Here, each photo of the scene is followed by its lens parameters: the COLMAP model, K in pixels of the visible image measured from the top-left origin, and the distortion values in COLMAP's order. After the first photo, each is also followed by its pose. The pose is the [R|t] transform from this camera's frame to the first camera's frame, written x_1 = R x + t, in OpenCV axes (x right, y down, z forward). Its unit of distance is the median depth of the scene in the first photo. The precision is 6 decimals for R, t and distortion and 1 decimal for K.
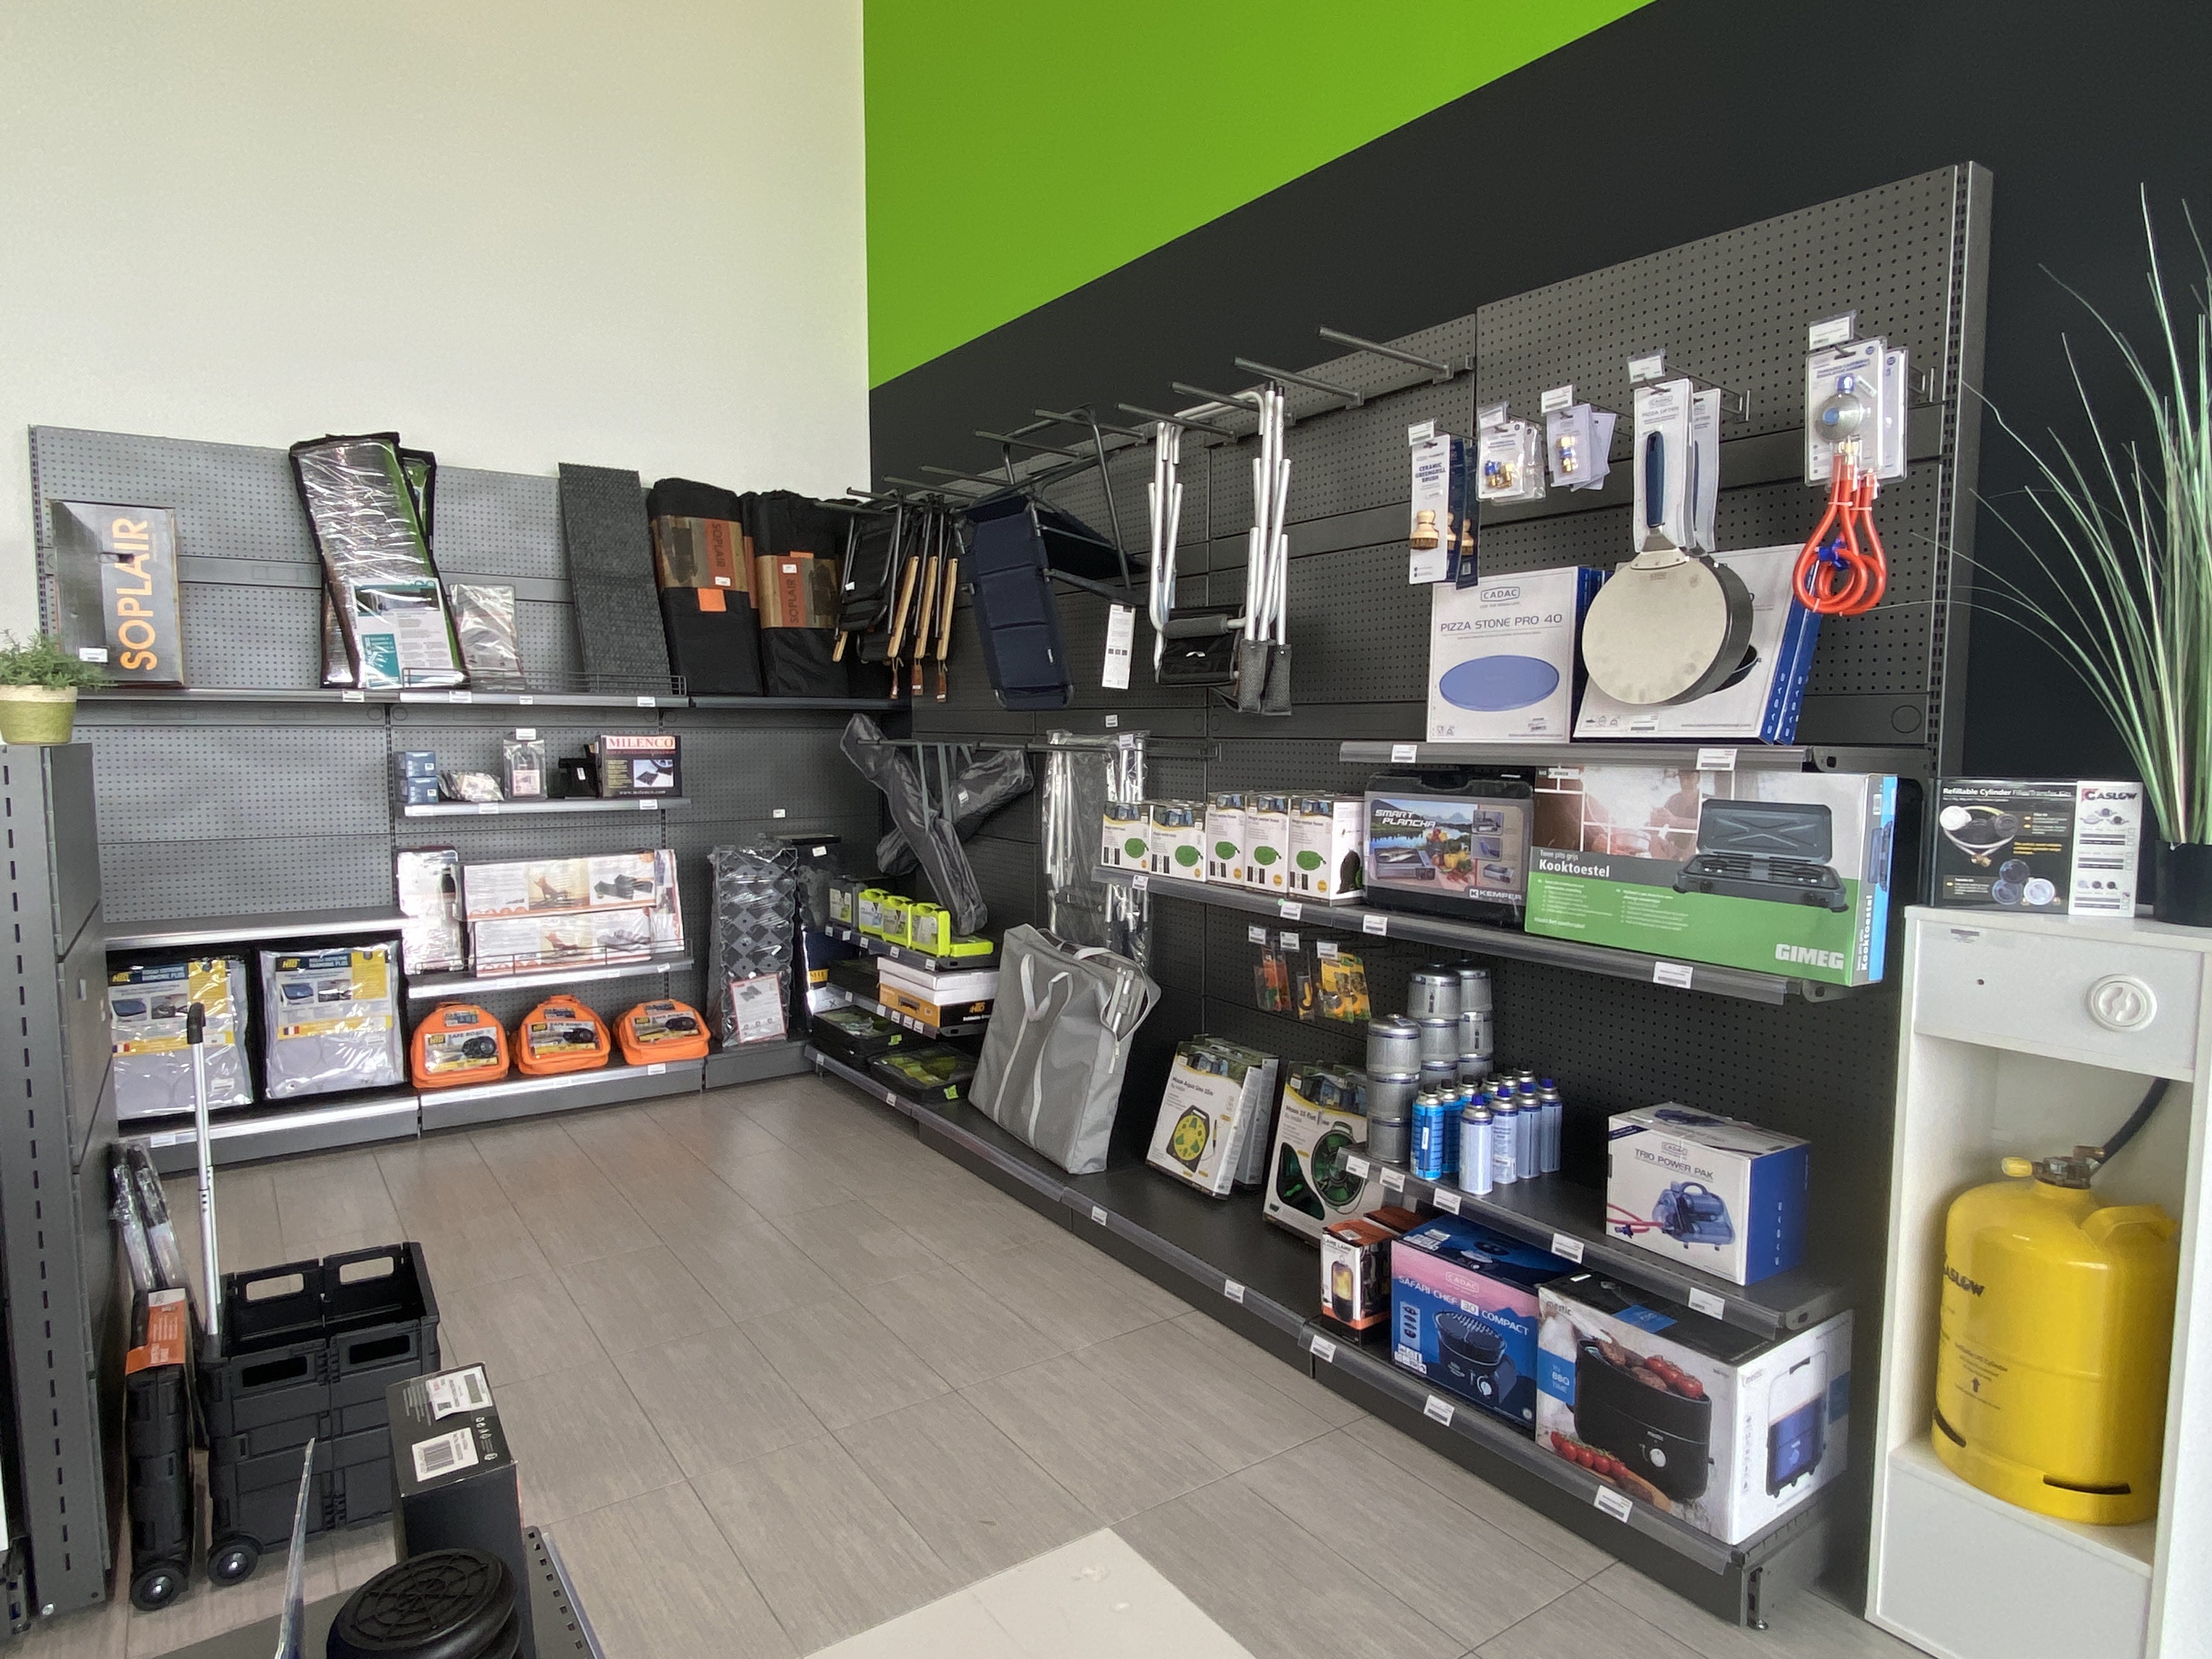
lens RADIAL K [[1293.0, 0, 1099.9], [0, 1293.0, 831.7], [0, 0, 1]] dist [0.007182, -0.011510]
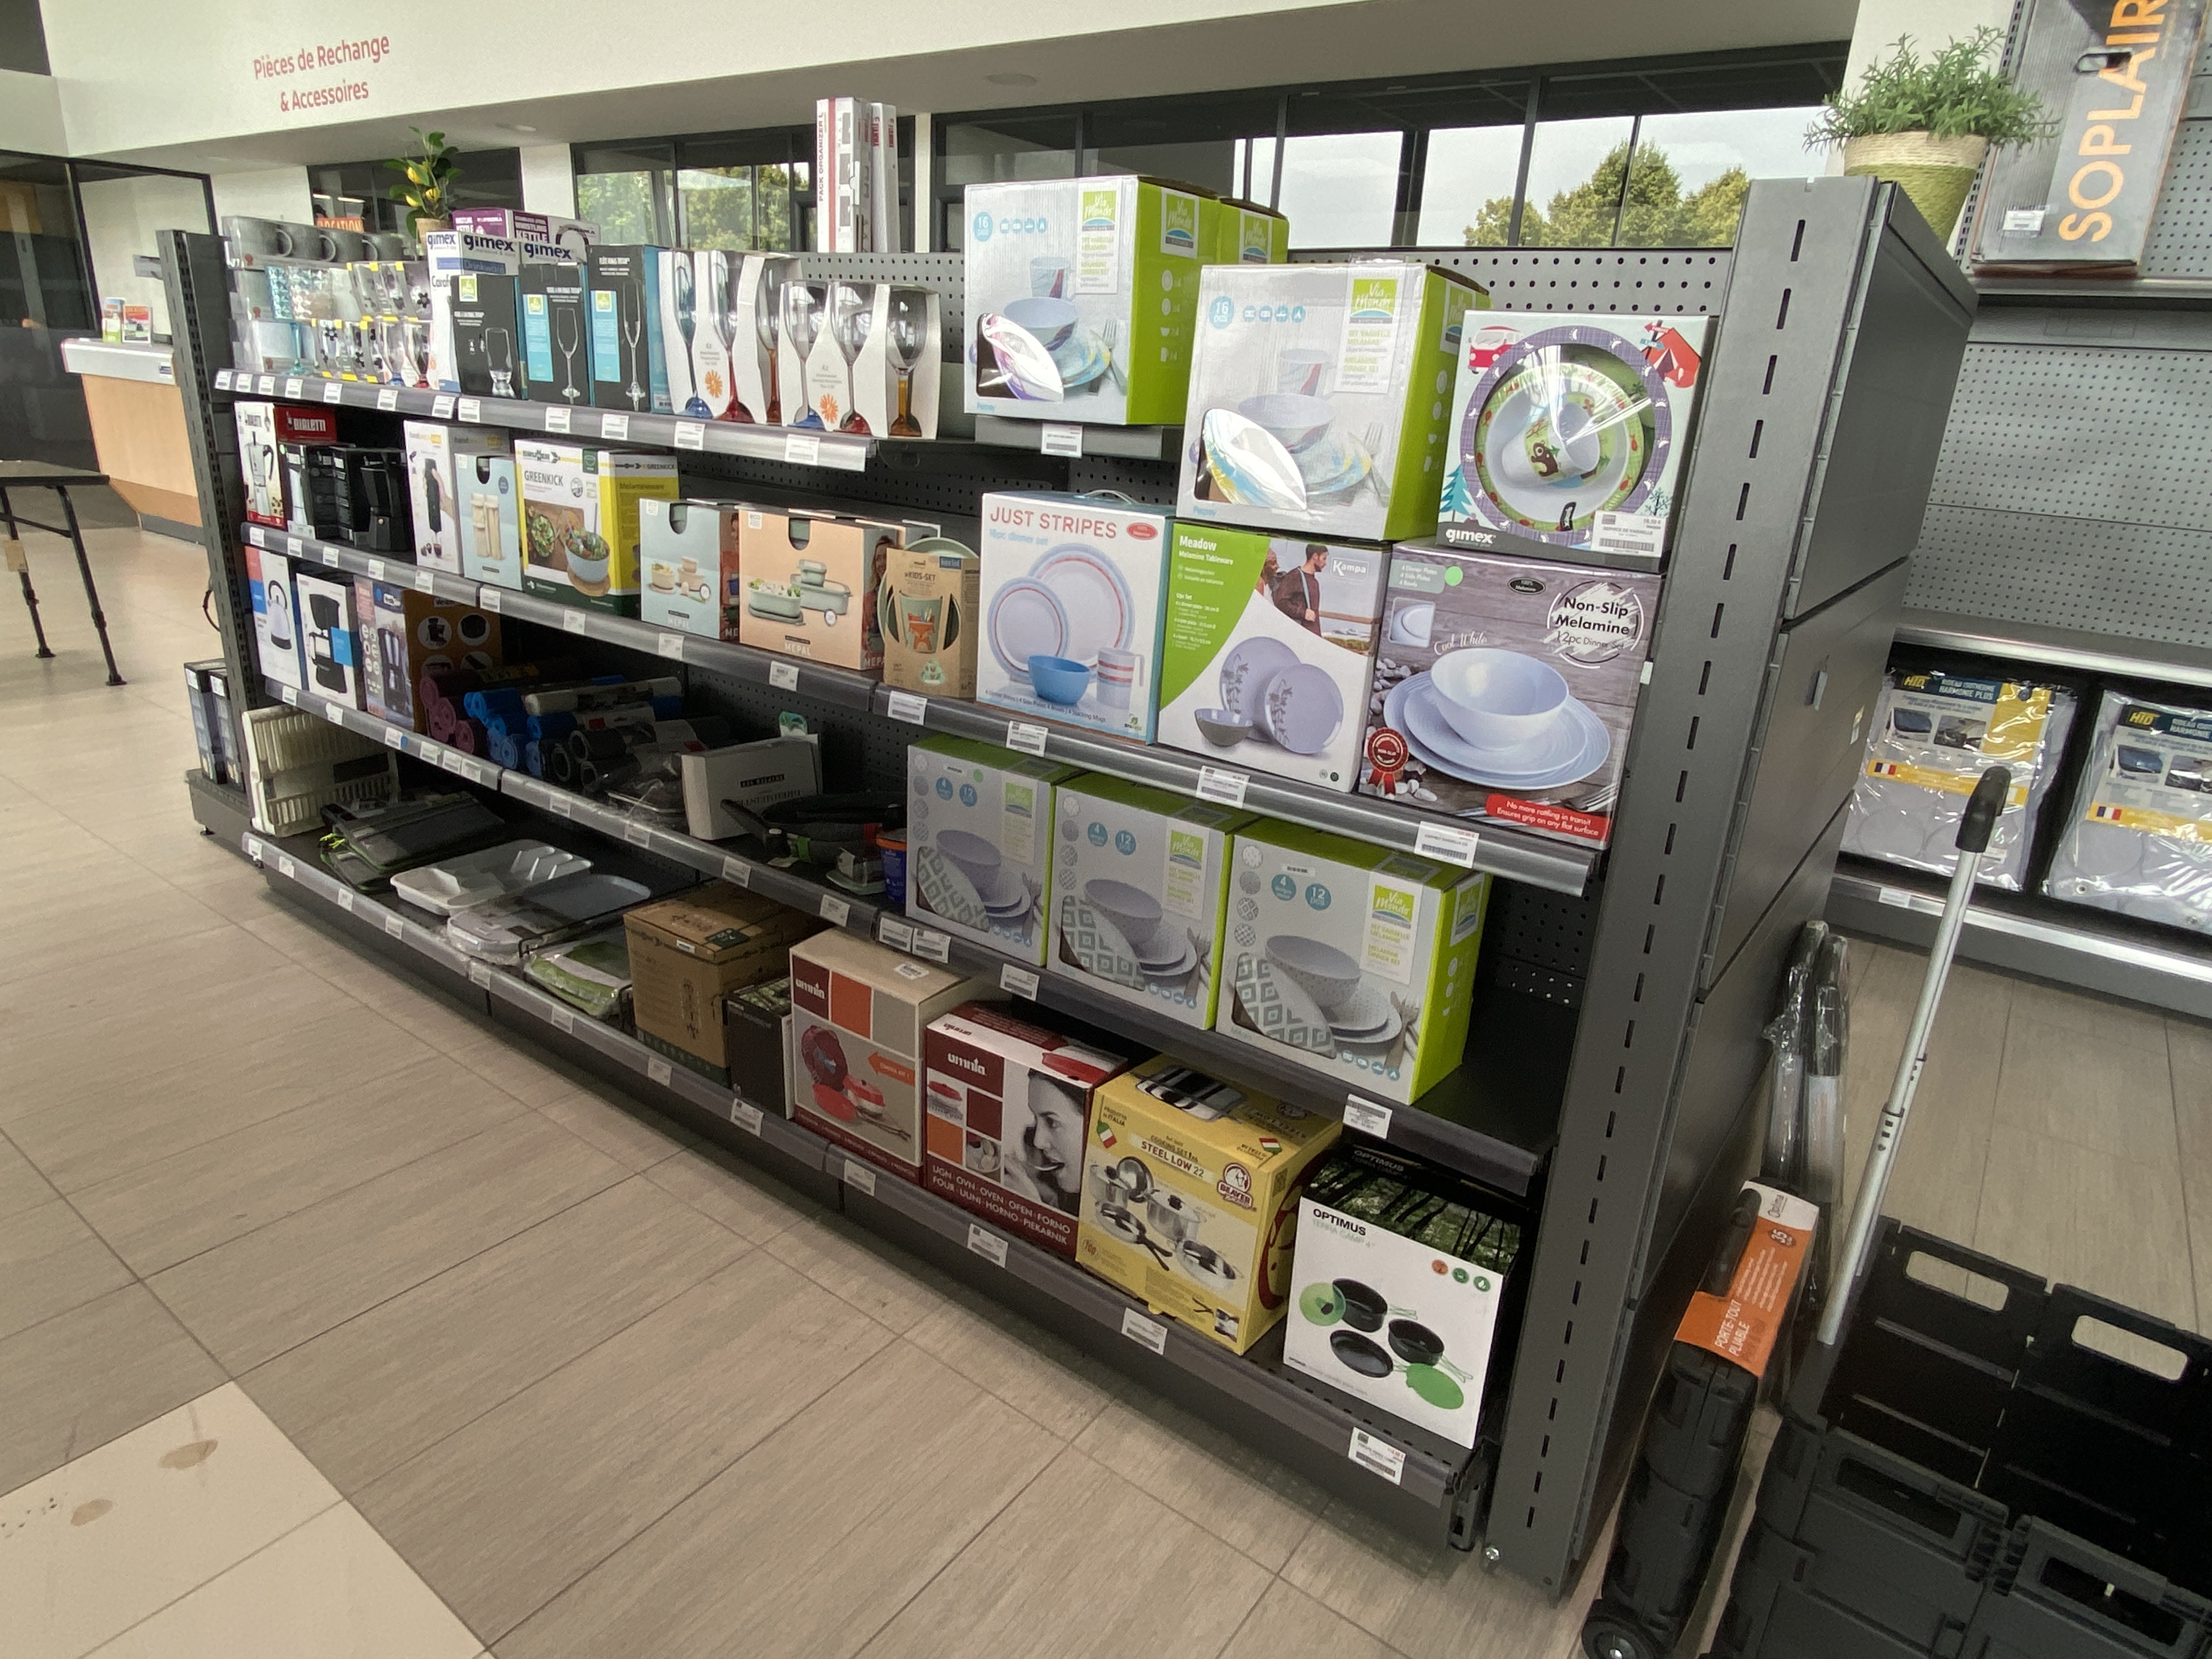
lens RADIAL K [[1293.0, 0, 1104.0], [0, 1293.0, 822.5], [0, 0, 1]] dist [0.007182, -0.011510]
pose [[0.323476, 0.325039, -0.888658, -0.211639], [-0.134231, 0.945415, 0.296937, 0.029579], [0.936667, 0.023233, 0.349450, 0.296076]]
